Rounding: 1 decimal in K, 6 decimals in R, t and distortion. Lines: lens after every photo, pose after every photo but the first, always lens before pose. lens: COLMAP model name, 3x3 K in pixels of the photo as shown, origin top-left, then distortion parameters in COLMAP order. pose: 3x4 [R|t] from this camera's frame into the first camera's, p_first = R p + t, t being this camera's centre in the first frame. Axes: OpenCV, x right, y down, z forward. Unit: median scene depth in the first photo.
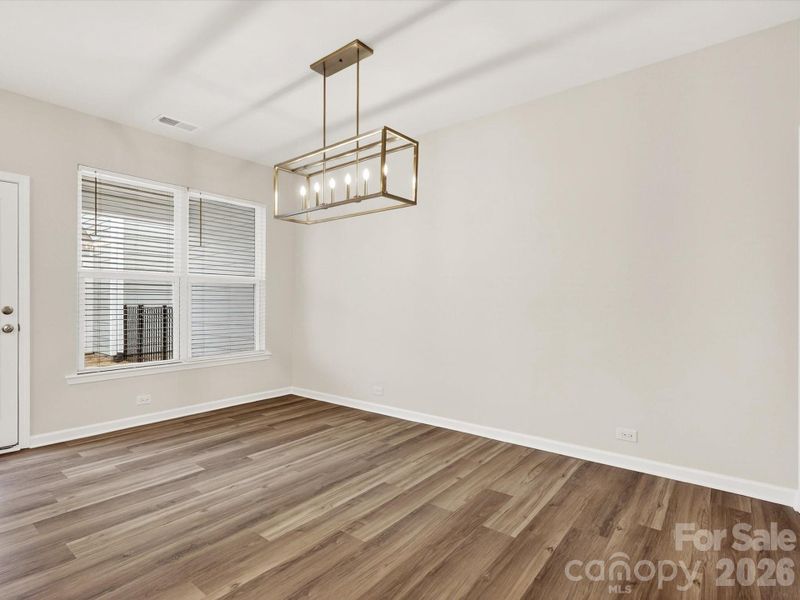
lens RADIAL K [[413.5, 0, 404.0], [0, 413.5, 299.5], [0, 0, 1]] dist [0.001680, -0.001964]
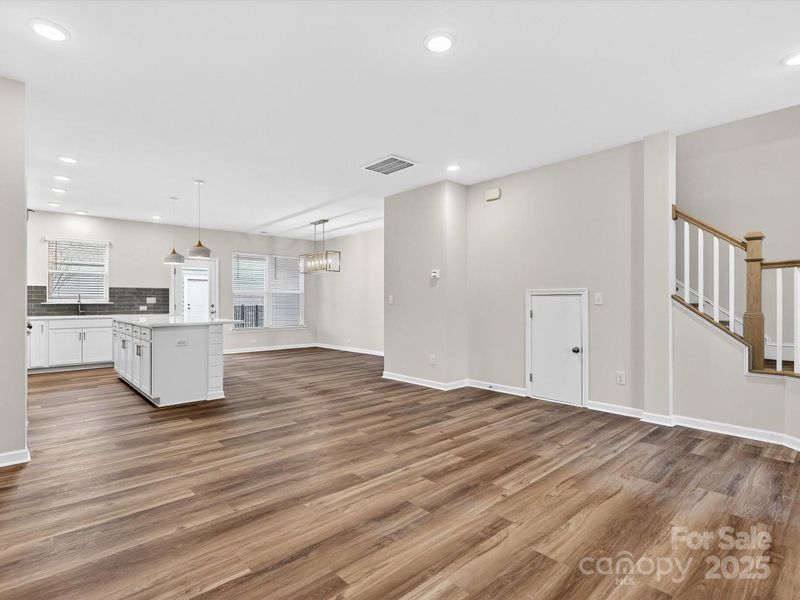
lens RADIAL K [[413.5, 0, 399.3], [0, 413.5, 299.7], [0, 0, 1]] dist [0.001680, -0.001964]
pose [[0.987653, -0.004987, -0.156577, 0.770623], [0.004294, 0.999979, -0.004764, 0.004413], [0.156598, 0.004032, 0.987654, -1.629255]]
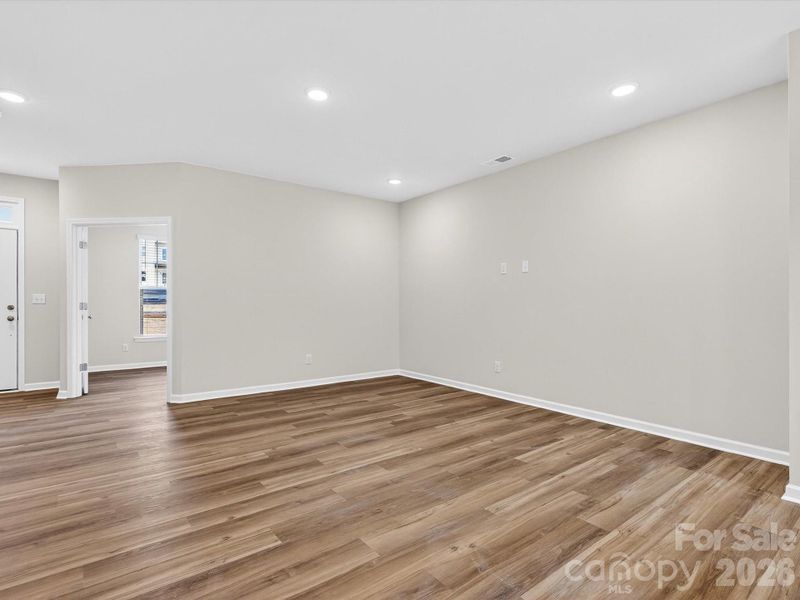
lens RADIAL K [[413.5, 0, 394.5], [0, 413.5, 300.6], [0, 0, 1]] dist [0.001680, -0.001964]
pose [[-0.967917, -0.002348, 0.251258, 0.289527], [-0.003853, 0.999977, -0.005497, 0.005352], [-0.251240, -0.006289, -0.967905, 0.106714]]
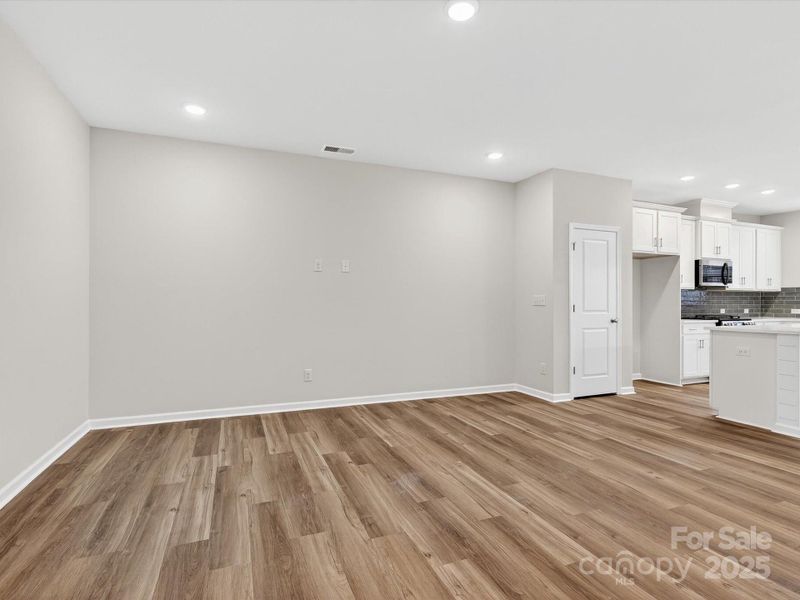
lens RADIAL K [[413.5, 0, 402.0], [0, 413.5, 301.4], [0, 0, 1]] dist [0.001680, -0.001964]
pose [[-0.491423, -0.006135, -0.870900, 1.390592], [-0.002799, 0.999981, -0.005465, 0.004049], [0.870917, -0.000249, -0.491431, -0.559183]]
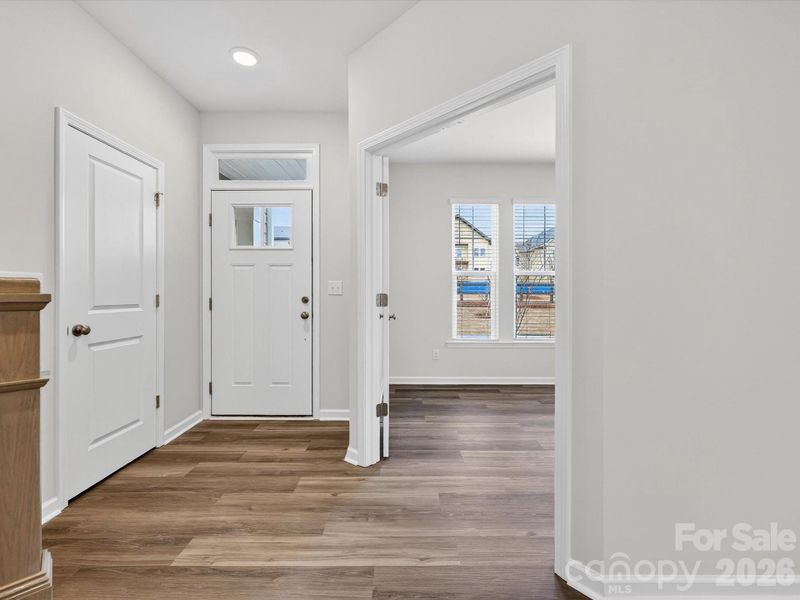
lens RADIAL K [[365.5, 0, 403.7], [0, 365.5, 292.1], [0, 0, 1]] dist [0.002751, -0.000146]
pose [[-0.623069, -0.002747, 0.782162, 1.217065], [-0.001482, 0.999996, 0.002332, 0.004950], [-0.782165, 0.000294, -0.623071, -0.691944]]
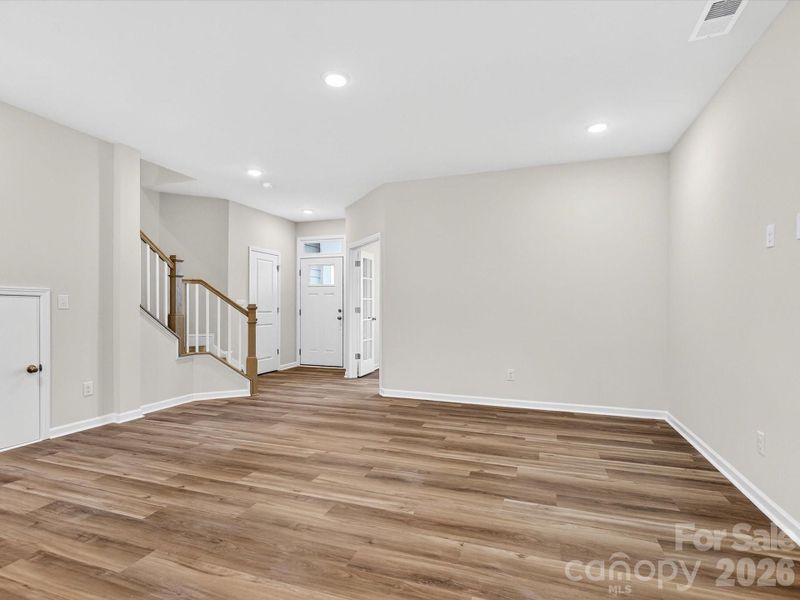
lens RADIAL K [[413.5, 0, 394.3], [0, 413.5, 308.4], [0, 0, 1]] dist [0.001680, -0.001964]
pose [[-0.320701, -0.007071, 0.947154, -0.200633], [-0.006246, 0.999966, 0.005351, 0.002227], [-0.947160, -0.004200, -0.320735, -0.647068]]
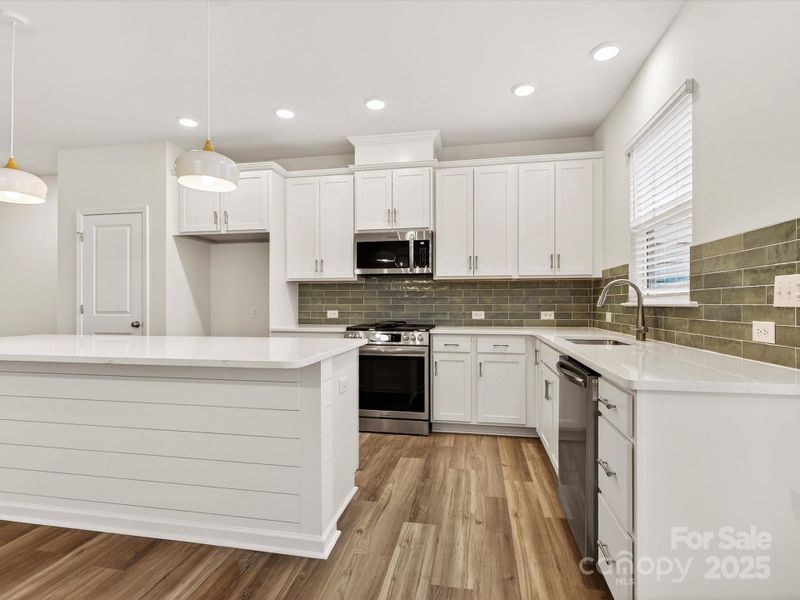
lens RADIAL K [[413.5, 0, 397.7], [0, 413.5, 303.2], [0, 0, 1]] dist [0.001680, -0.001964]
pose [[-0.887885, -0.001333, -0.460064, -0.583602], [0.000062, 0.999995, -0.003019, 0.005157], [0.460066, -0.002709, -0.887881, 0.902366]]
